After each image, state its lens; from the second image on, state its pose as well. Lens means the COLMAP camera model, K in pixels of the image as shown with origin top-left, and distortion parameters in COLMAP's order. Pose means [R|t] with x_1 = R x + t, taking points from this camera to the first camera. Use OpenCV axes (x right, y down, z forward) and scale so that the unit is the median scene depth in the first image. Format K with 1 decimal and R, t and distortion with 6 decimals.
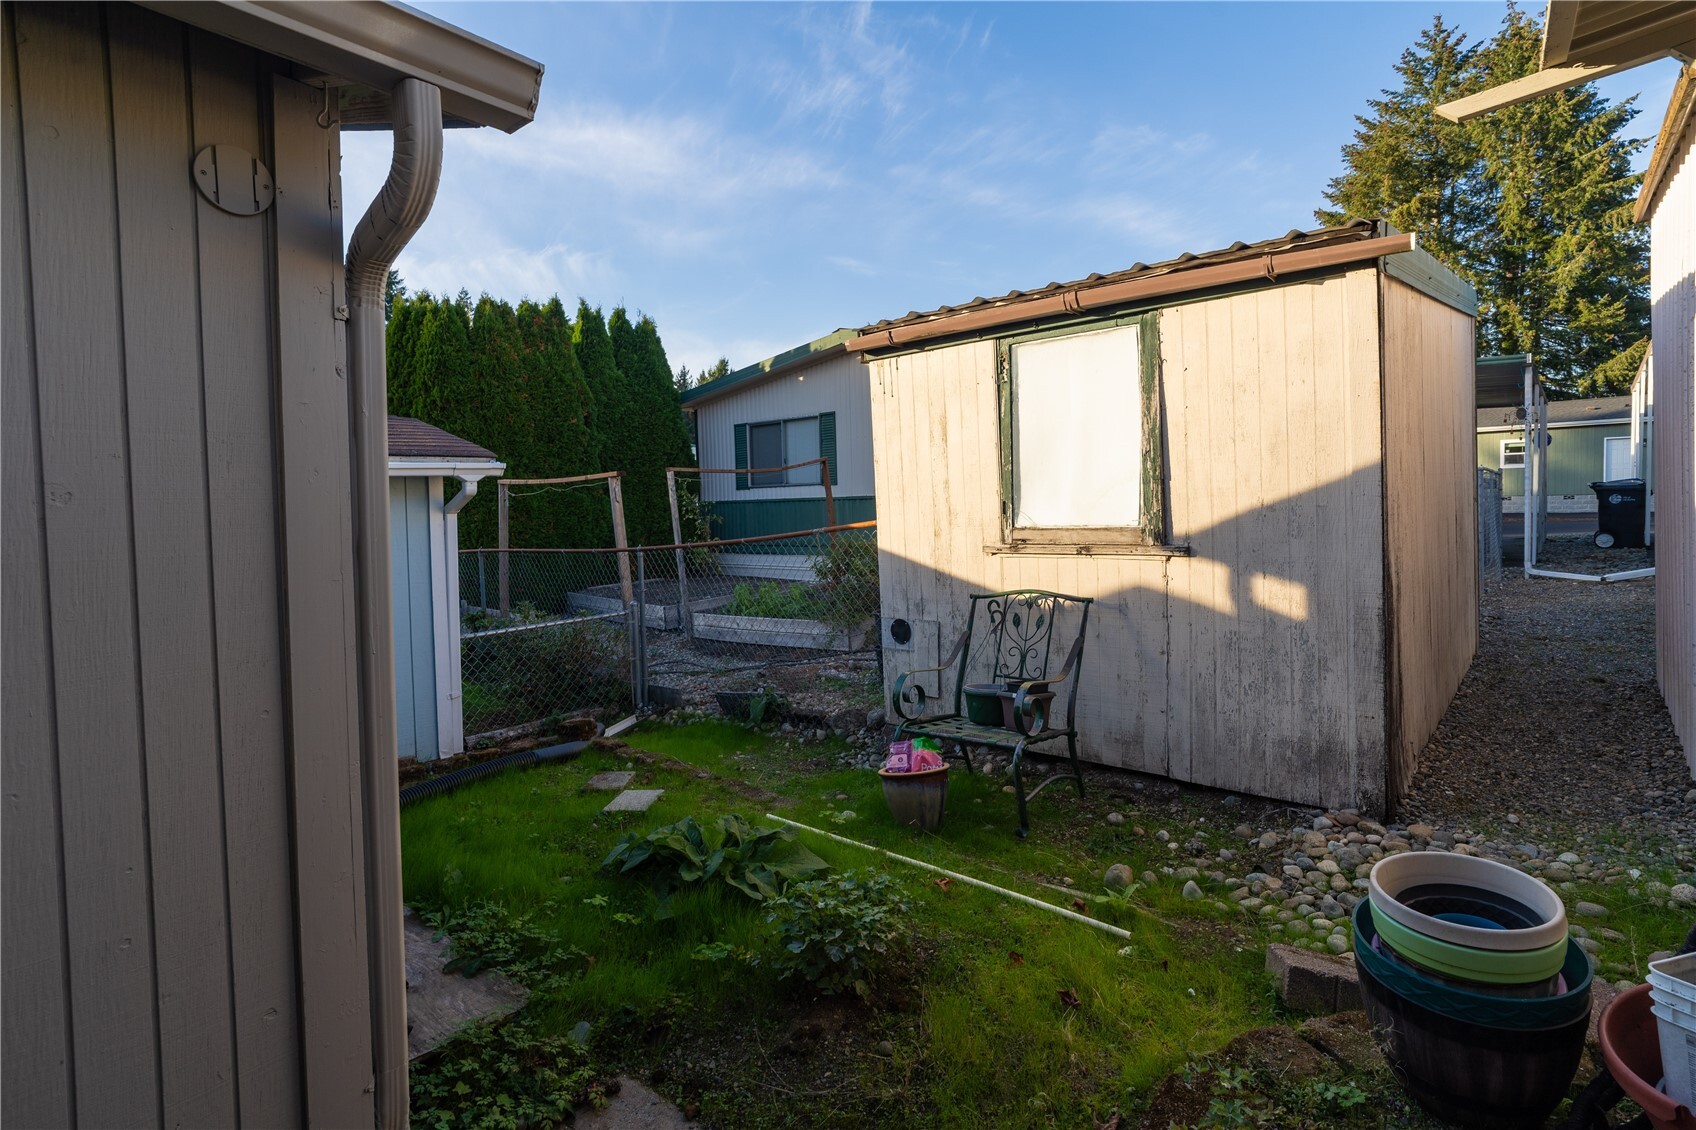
lens RADIAL K [[821.1, 0, 880.3], [0, 821.1, 538.2], [0, 0, 1]] dist [-0.010578, 0.005569]
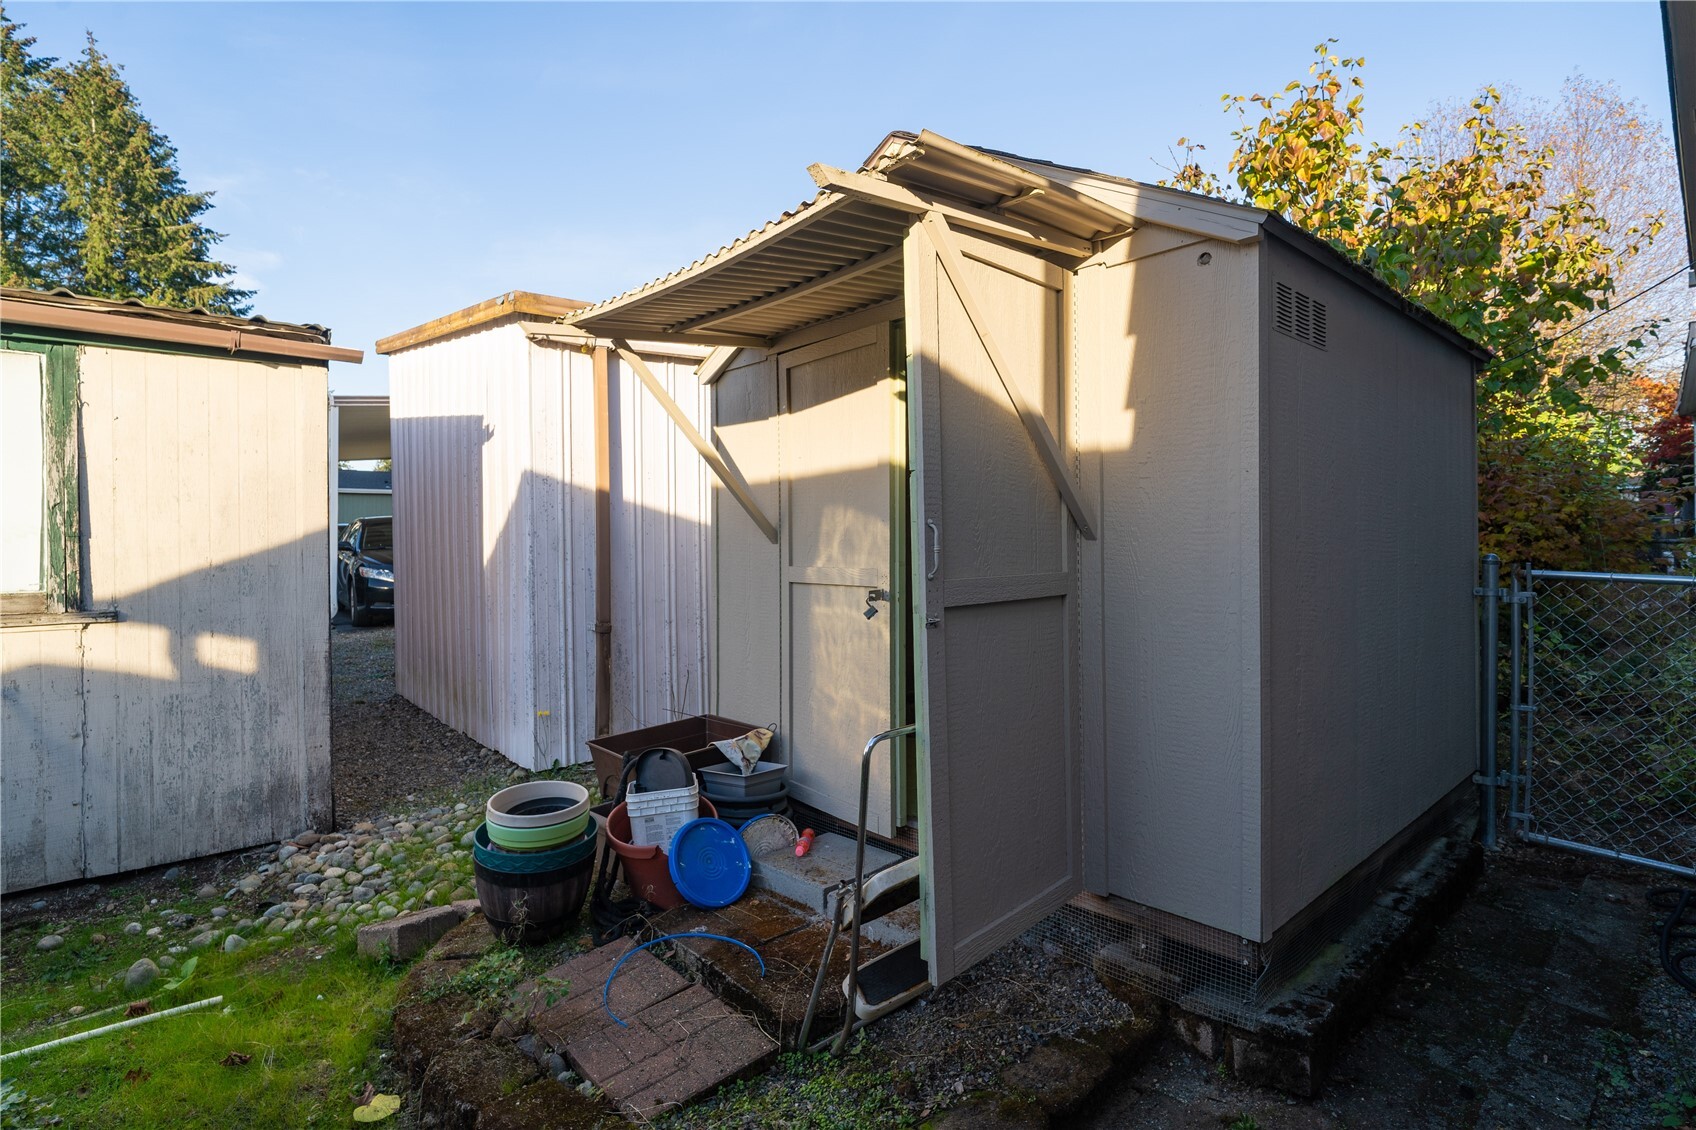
lens RADIAL K [[821.1, 0, 837.1], [0, 821.1, 561.6], [0, 0, 1]] dist [-0.010578, 0.005569]
pose [[0.182380, 0.000288, 0.983228, -0.389141], [0.043424, 0.999022, -0.008347, -0.002588], [-0.982269, 0.044218, 0.182189, 0.046405]]
